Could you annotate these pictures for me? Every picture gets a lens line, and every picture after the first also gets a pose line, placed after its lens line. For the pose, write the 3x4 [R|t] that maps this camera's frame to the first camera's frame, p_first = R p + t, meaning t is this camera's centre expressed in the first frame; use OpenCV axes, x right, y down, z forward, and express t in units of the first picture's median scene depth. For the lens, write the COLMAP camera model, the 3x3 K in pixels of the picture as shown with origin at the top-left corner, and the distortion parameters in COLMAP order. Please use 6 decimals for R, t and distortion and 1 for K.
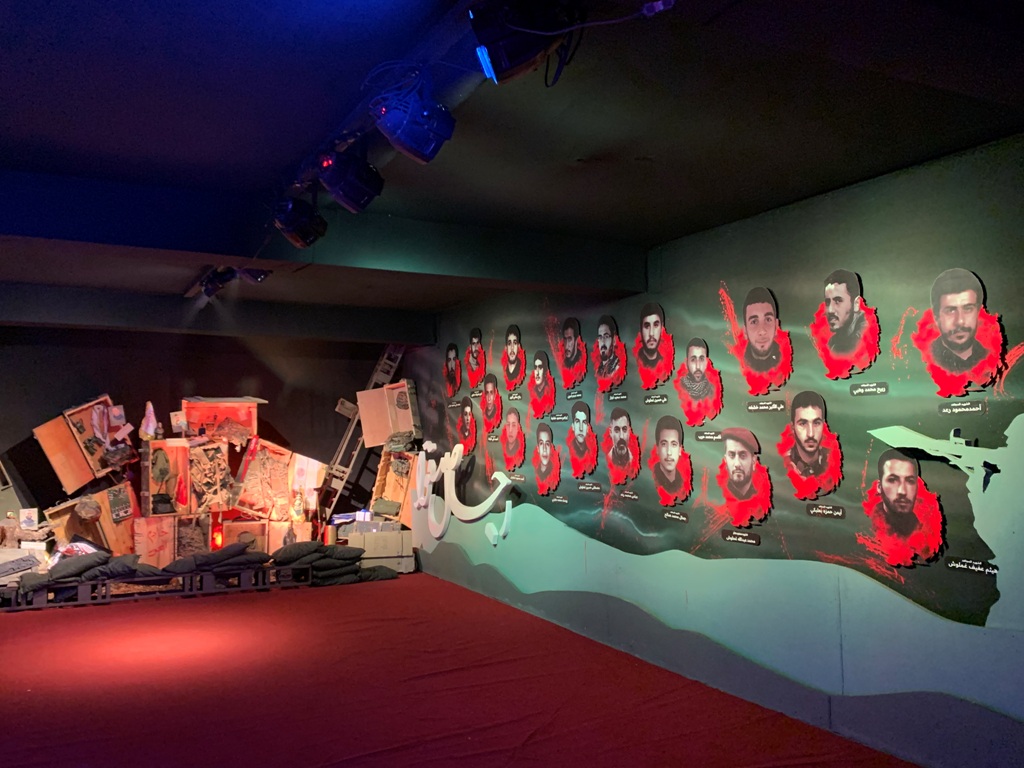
lens RADIAL K [[874.7, 0, 505.8], [0, 874.7, 374.0], [0, 0, 1]] dist [0.034953, -0.059992]
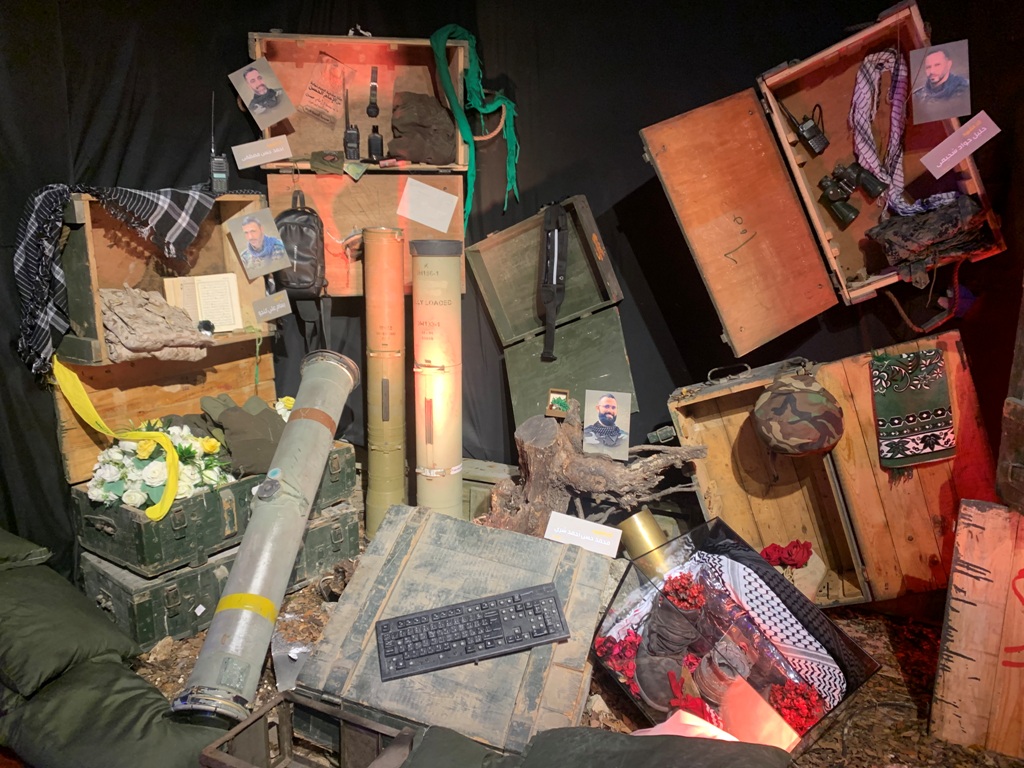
lens RADIAL K [[790.8, 0, 509.3], [0, 790.8, 383.9], [0, 0, 1]] dist [0.032988, -0.035460]
pose [[0.618279, 0.197255, -0.760803, -0.326688], [0.021059, 0.963489, 0.266920, 0.069962], [0.785676, -0.181053, 0.591551, 0.750258]]
